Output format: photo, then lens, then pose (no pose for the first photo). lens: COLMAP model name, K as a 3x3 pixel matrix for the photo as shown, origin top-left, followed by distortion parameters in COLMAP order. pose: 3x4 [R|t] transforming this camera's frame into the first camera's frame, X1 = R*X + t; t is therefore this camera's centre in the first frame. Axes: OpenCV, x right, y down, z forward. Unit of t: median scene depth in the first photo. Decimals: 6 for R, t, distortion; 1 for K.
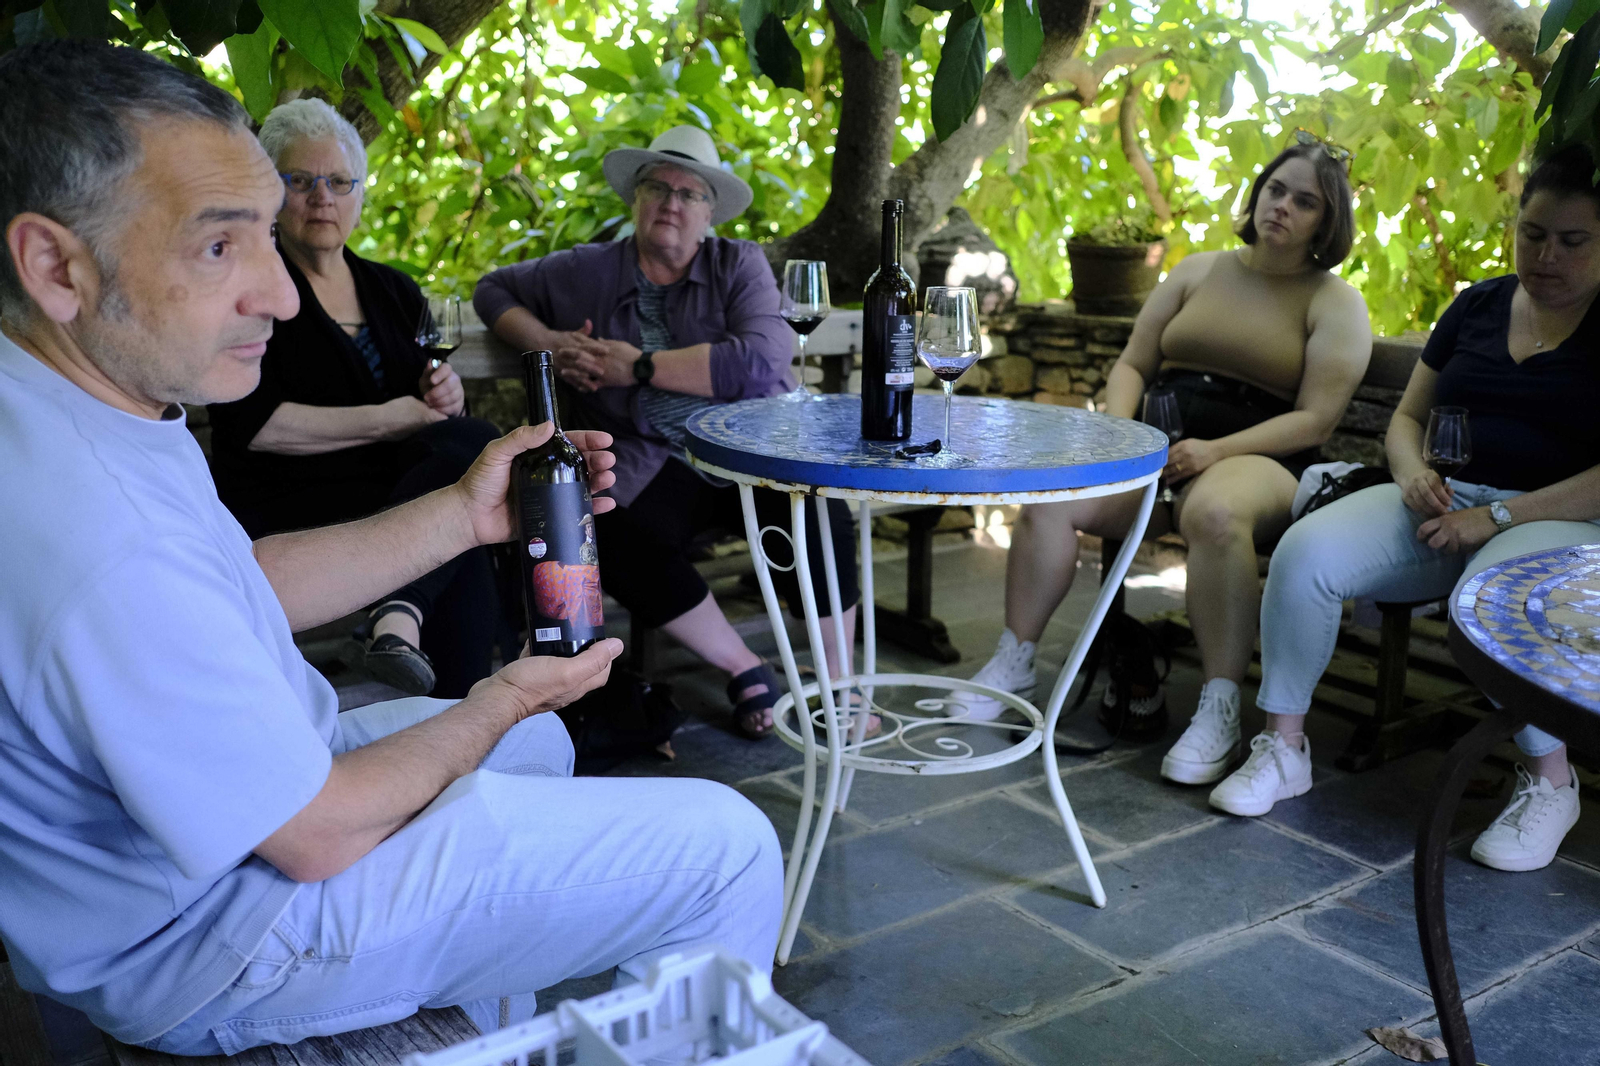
lens RADIAL K [[1830.7, 0, 734.0], [0, 1830.7, 529.8], [0, 0, 1]] dist [-0.067227, 0.190876]
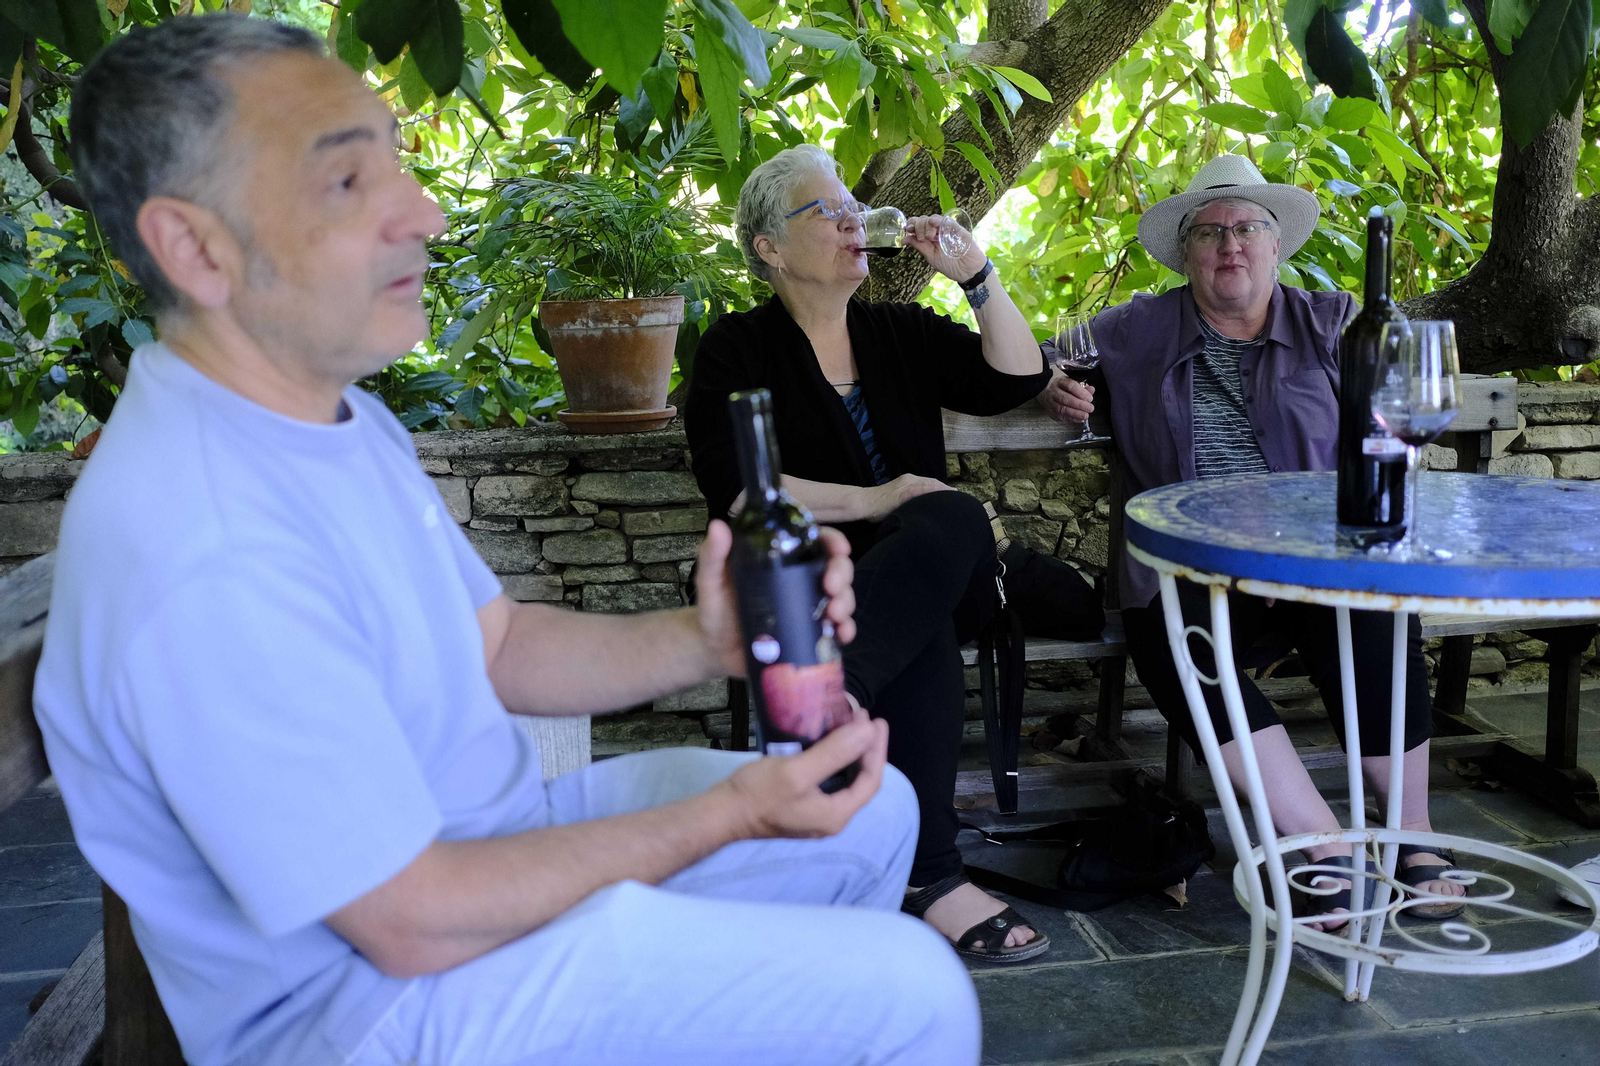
lens RADIAL K [[1830.7, 0, 734.0], [0, 1830.7, 529.8], [0, 0, 1]] dist [-0.067227, 0.190876]
pose [[0.880880, 0.035446, -0.472011, 0.182961], [-0.061337, 0.997332, -0.039573, -0.000187], [0.469349, 0.063811, 0.880704, 0.169882]]
